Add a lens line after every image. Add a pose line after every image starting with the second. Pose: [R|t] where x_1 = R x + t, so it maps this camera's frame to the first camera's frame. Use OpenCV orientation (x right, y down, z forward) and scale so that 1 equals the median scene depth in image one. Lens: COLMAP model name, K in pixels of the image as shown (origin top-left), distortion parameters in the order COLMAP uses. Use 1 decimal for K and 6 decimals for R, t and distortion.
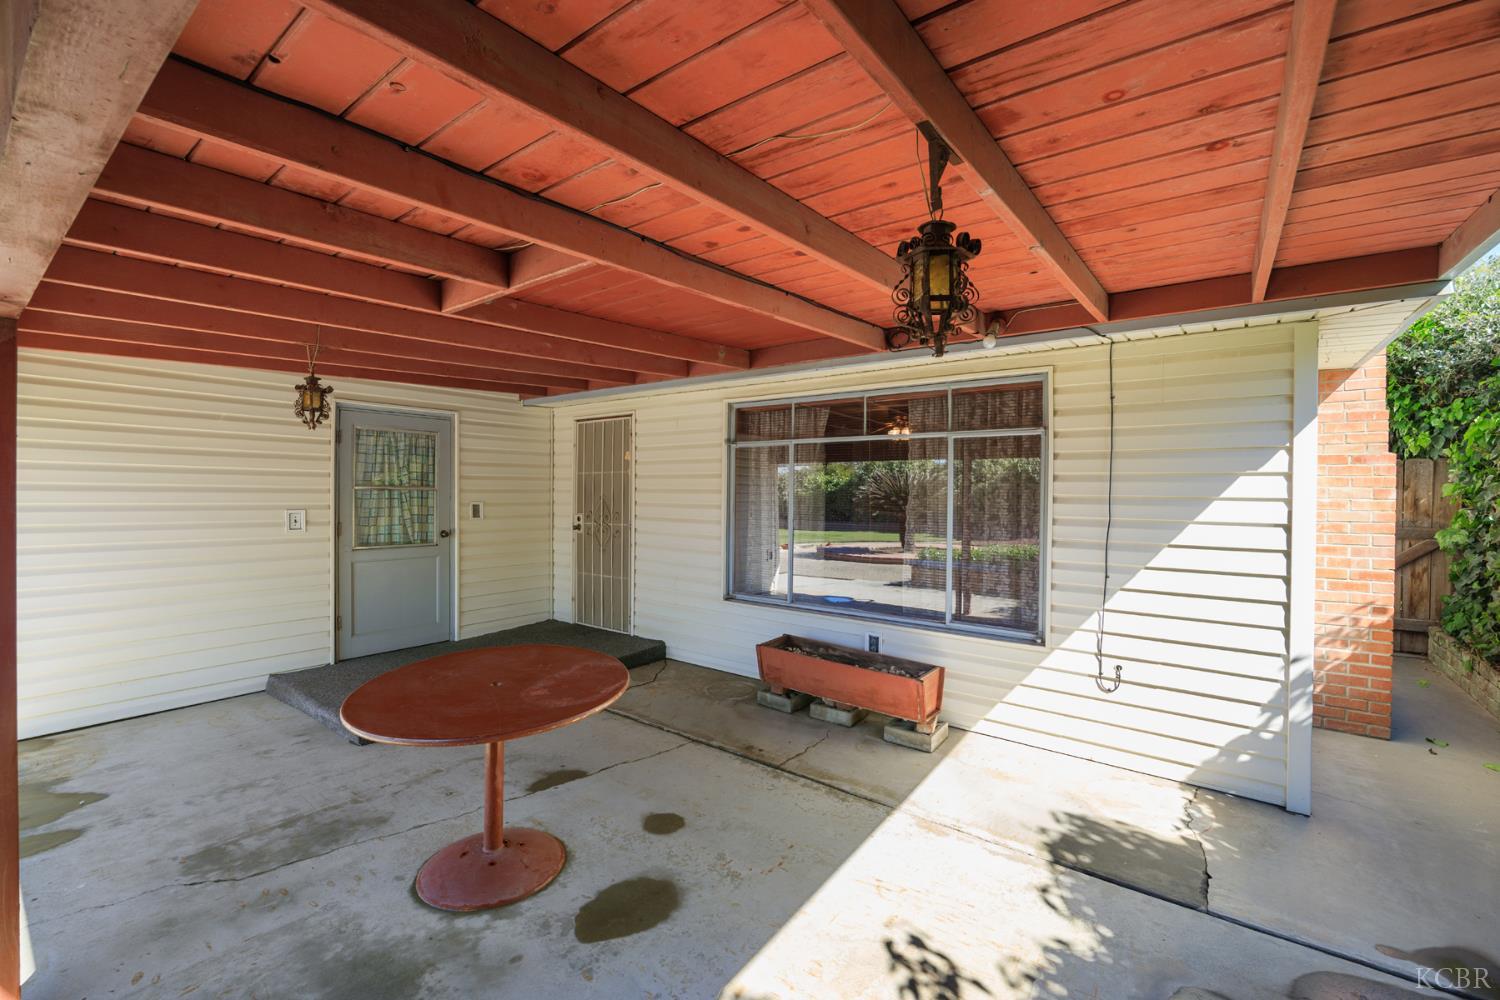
lens RADIAL K [[630.1, 0, 759.6], [0, 630.1, 488.7], [0, 0, 1]] dist [-0.009759, 0.000285]
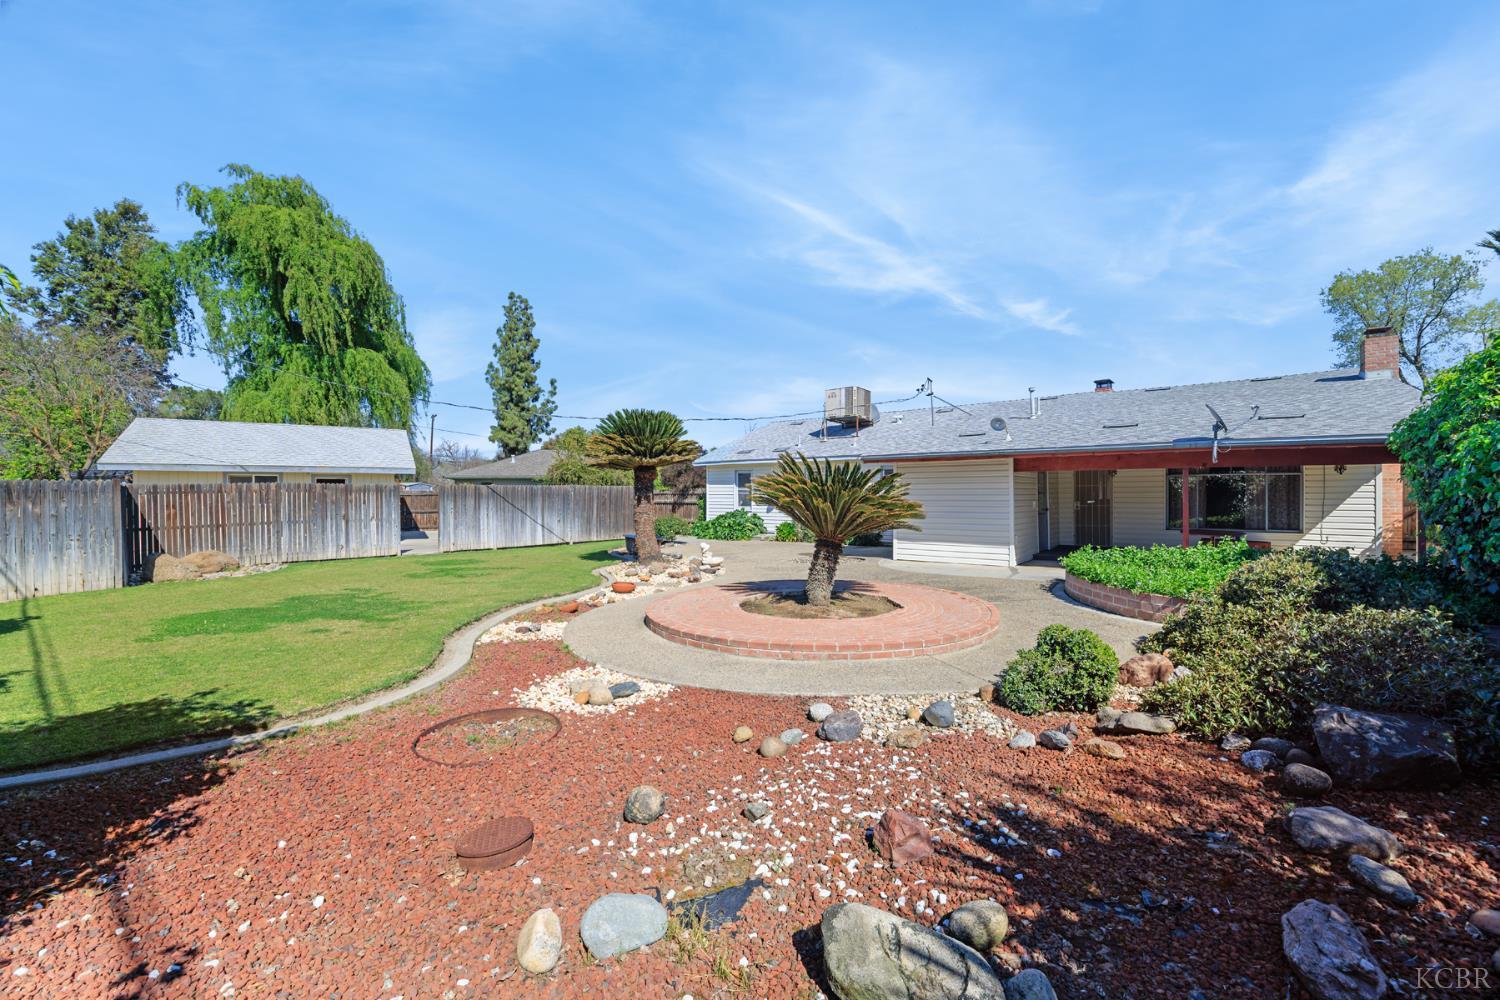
lens RADIAL K [[630.1, 0, 741.9], [0, 630.1, 506.3], [0, 0, 1]] dist [-0.009759, 0.000285]
pose [[0.999888, 0.000614, -0.014974, -2.797668], [-0.000622, 1.000000, -0.000550, 0.104960], [0.014973, 0.000560, 0.999888, -2.708542]]
